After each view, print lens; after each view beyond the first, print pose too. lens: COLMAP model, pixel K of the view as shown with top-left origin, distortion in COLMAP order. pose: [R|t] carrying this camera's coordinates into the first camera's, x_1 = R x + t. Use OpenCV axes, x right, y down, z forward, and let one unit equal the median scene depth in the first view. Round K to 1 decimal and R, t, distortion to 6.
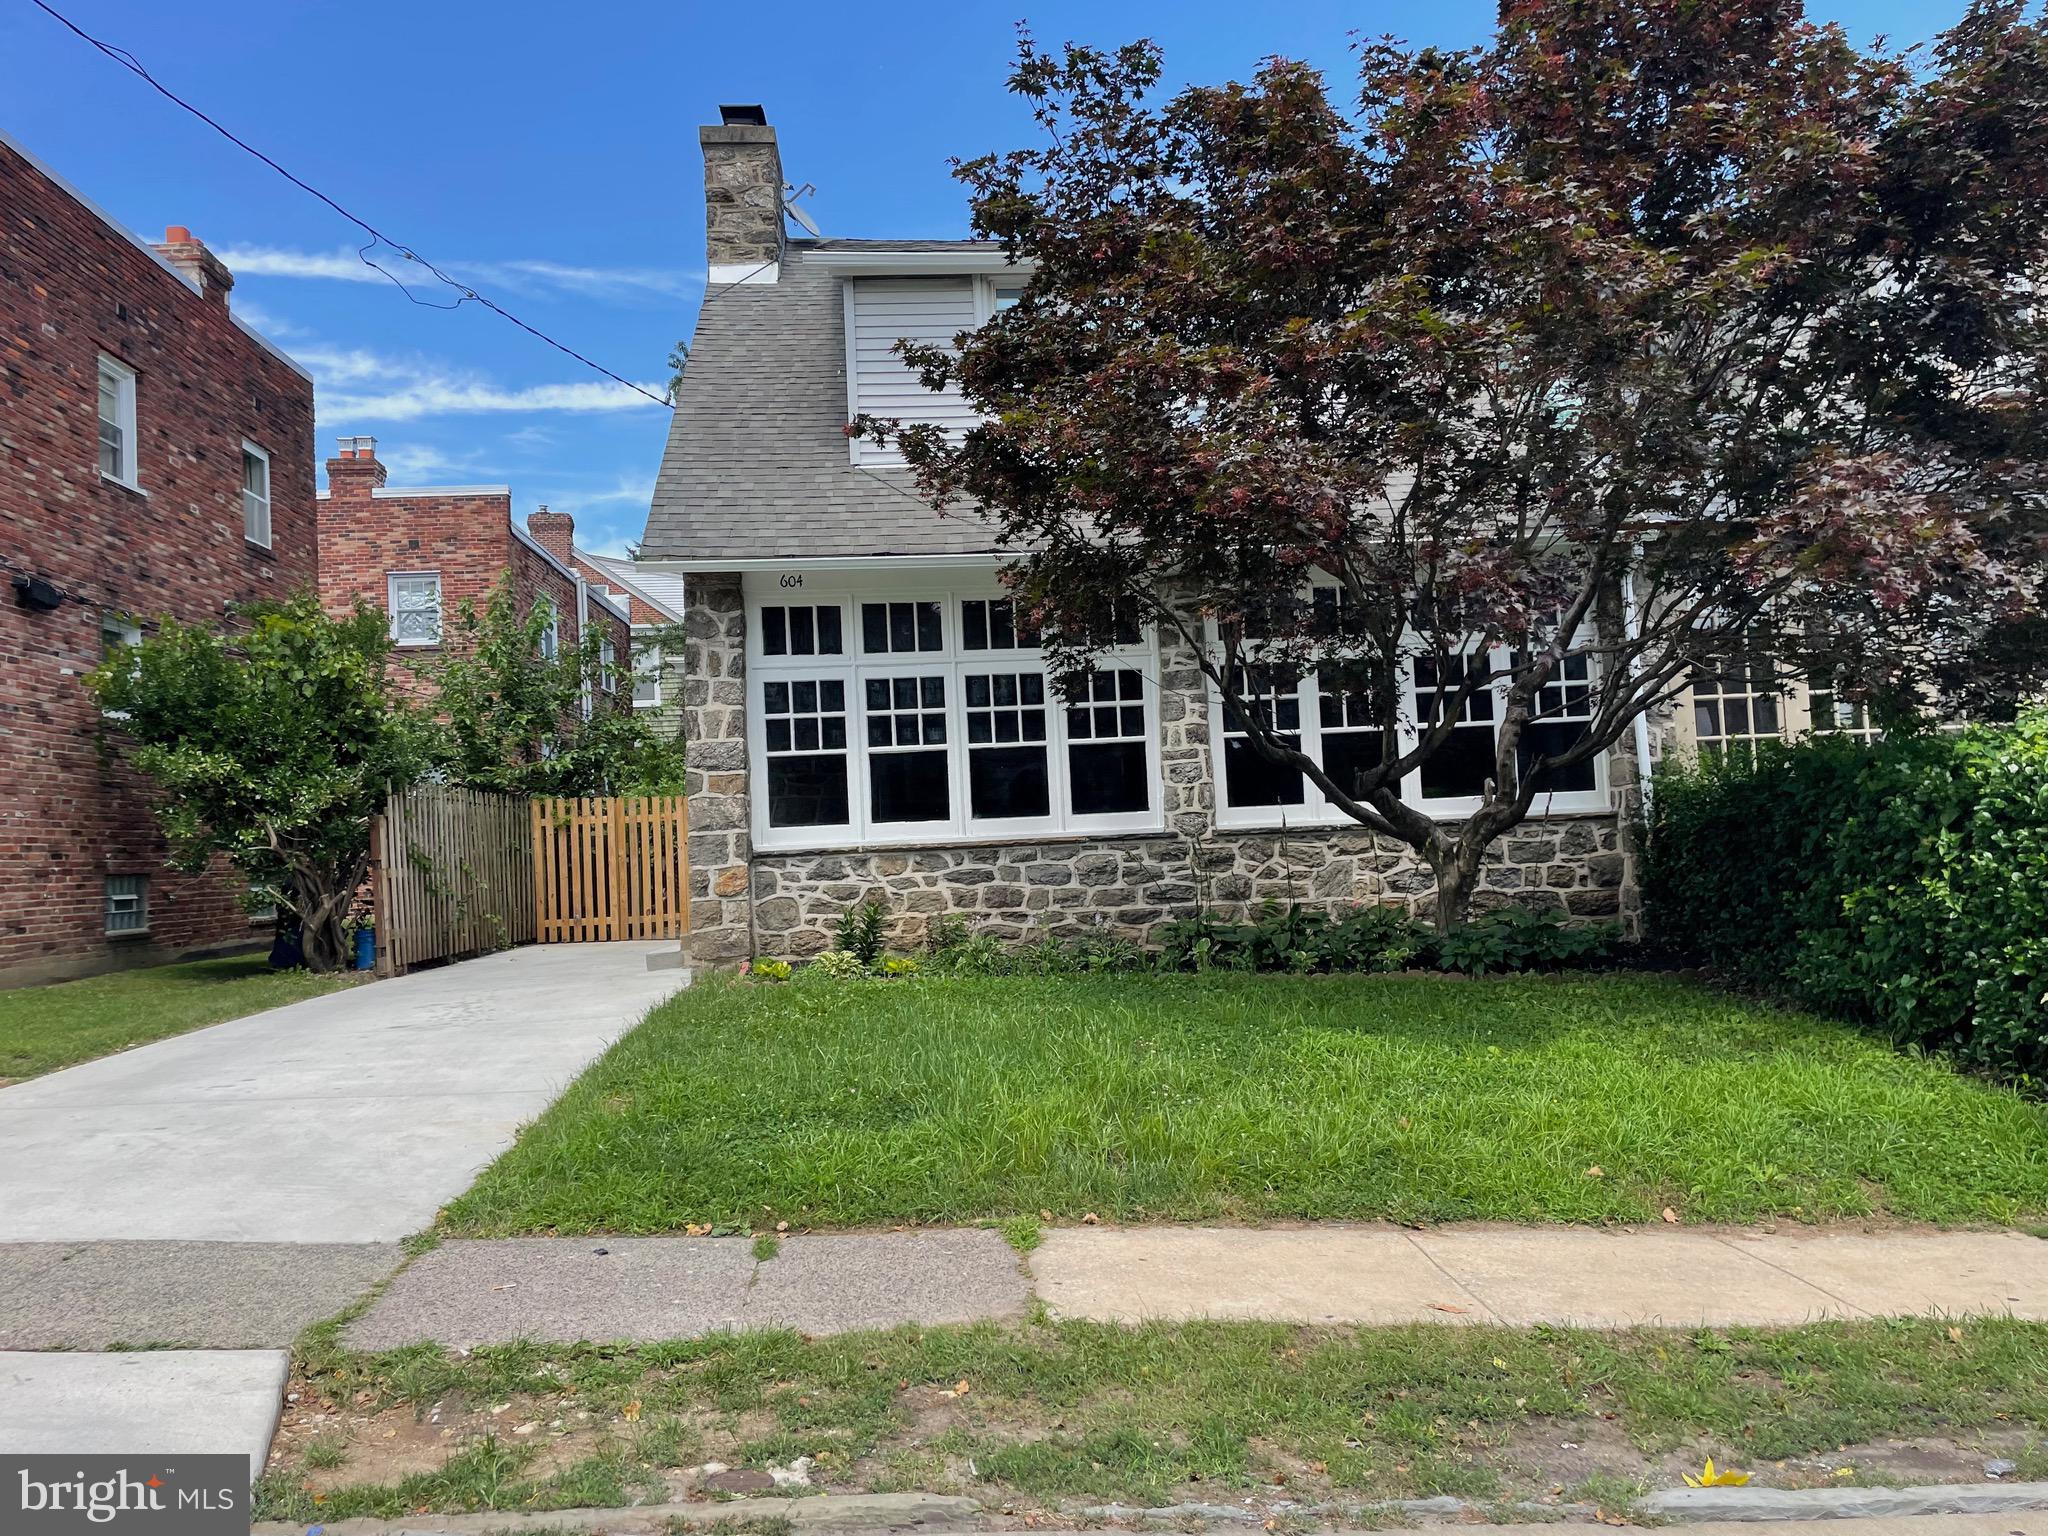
lens RADIAL K [[1618.3, 0, 1015.8], [0, 1618.3, 732.5], [0, 0, 1]] dist [0.098101, -0.120918]
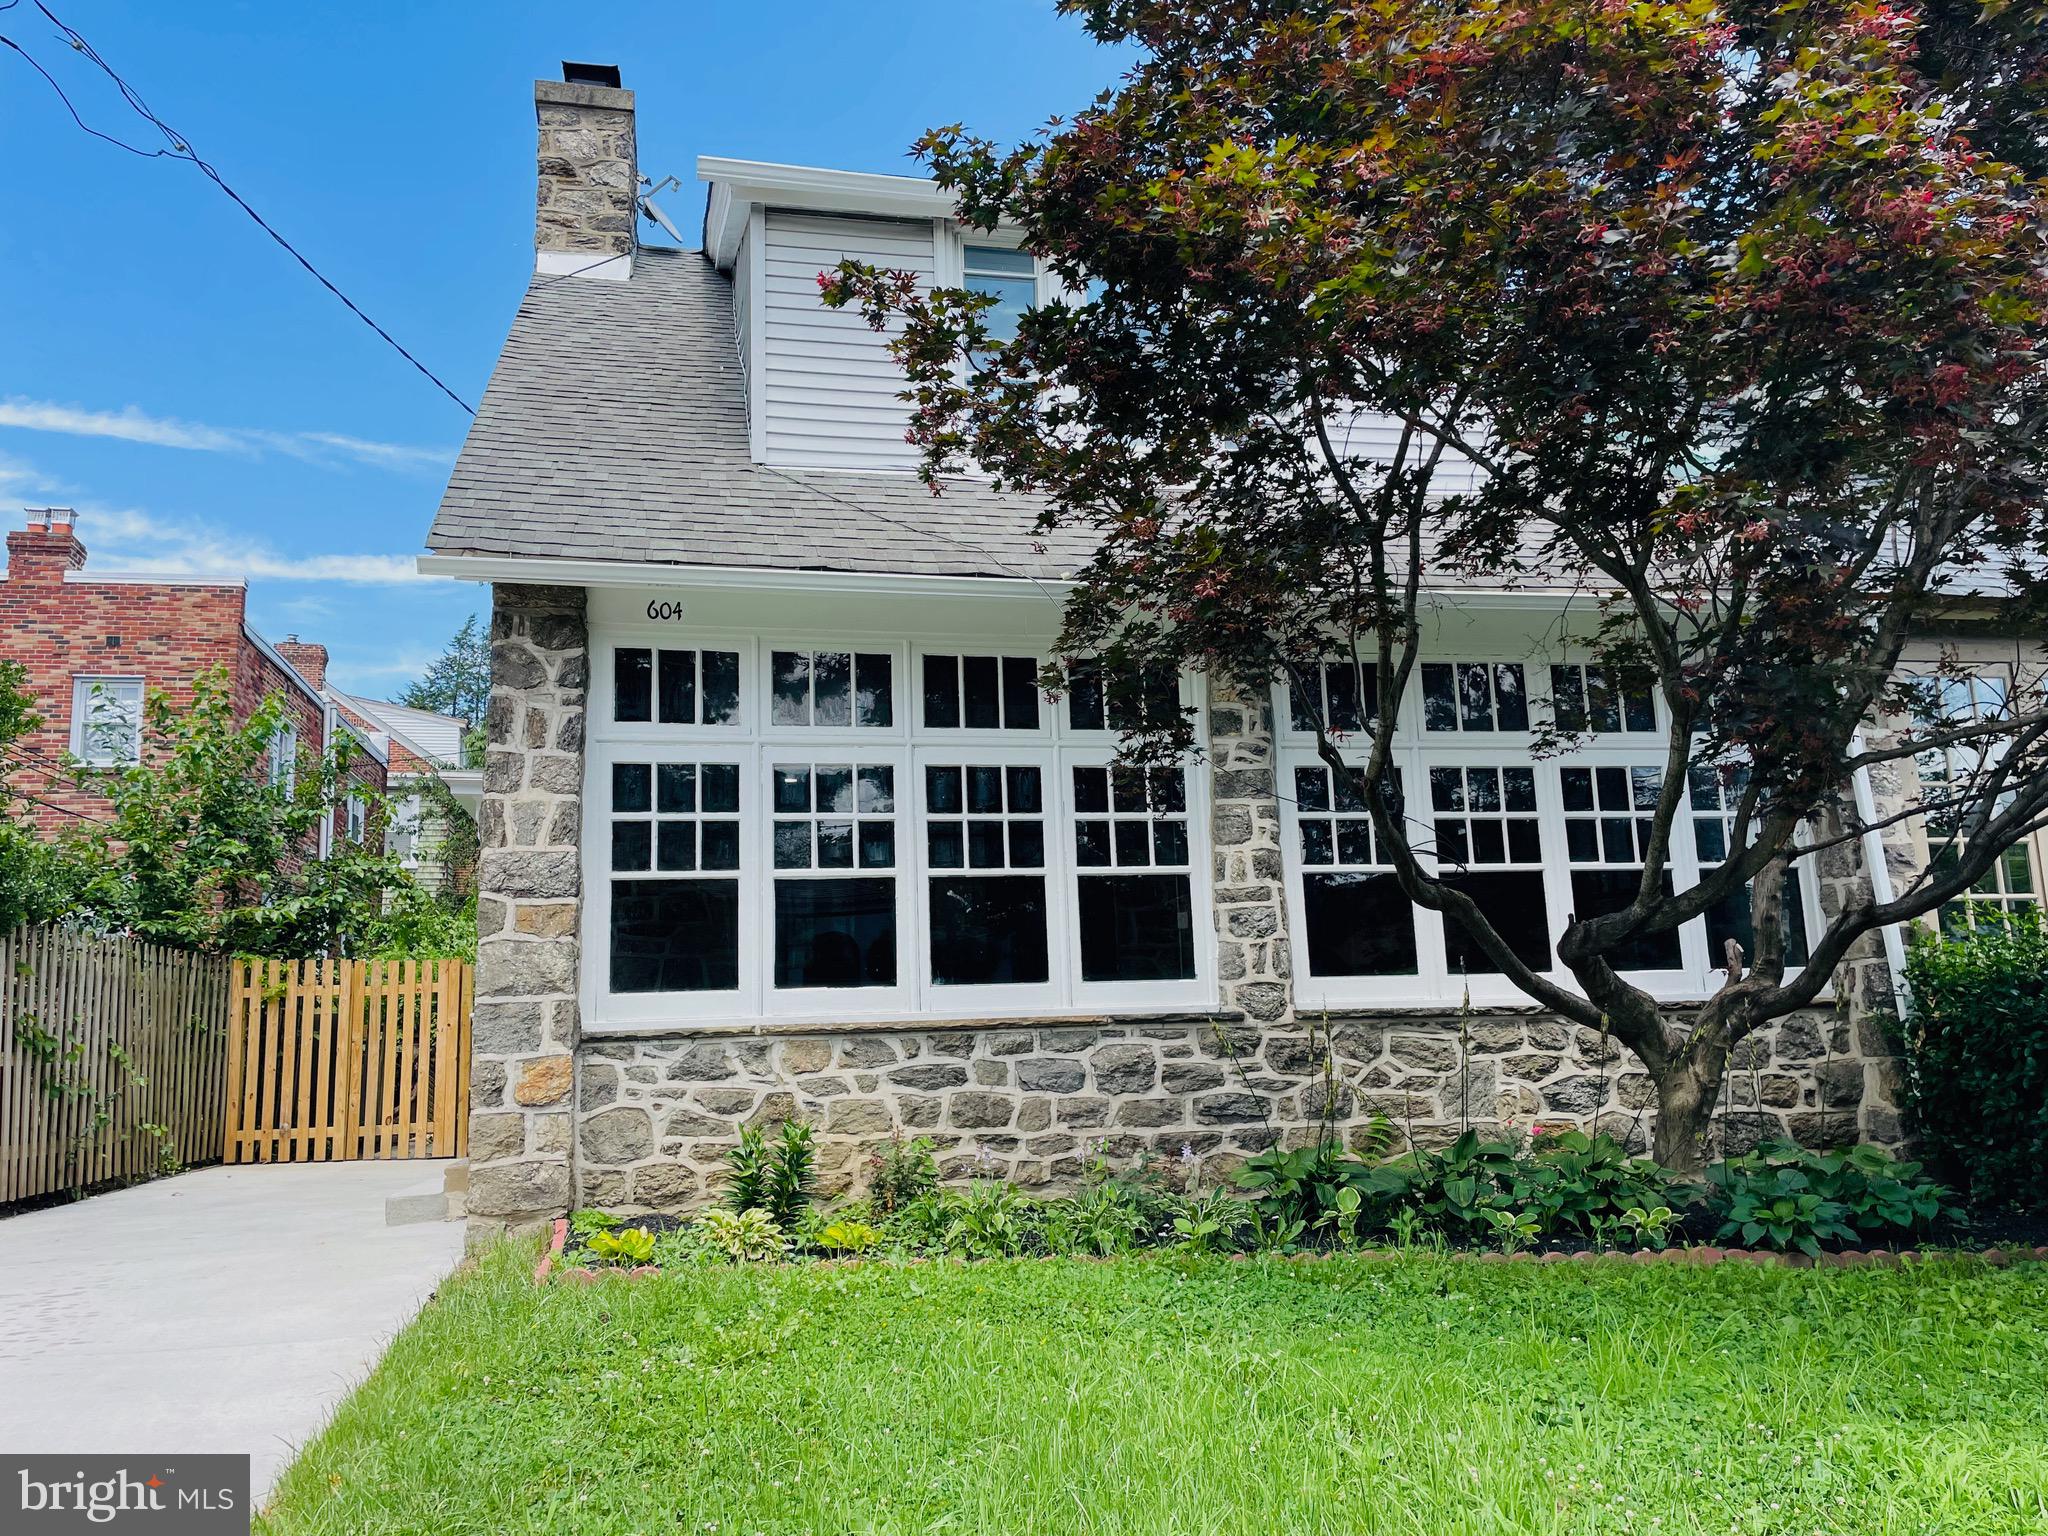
lens RADIAL K [[1618.3, 0, 1015.8], [0, 1618.3, 732.5], [0, 0, 1]] dist [0.098101, -0.120918]
pose [[0.990204, 0.042147, 0.133115, -0.083998], [-0.026130, 0.992448, -0.119855, 0.029946], [-0.137161, 0.115202, 0.983827, 0.346611]]
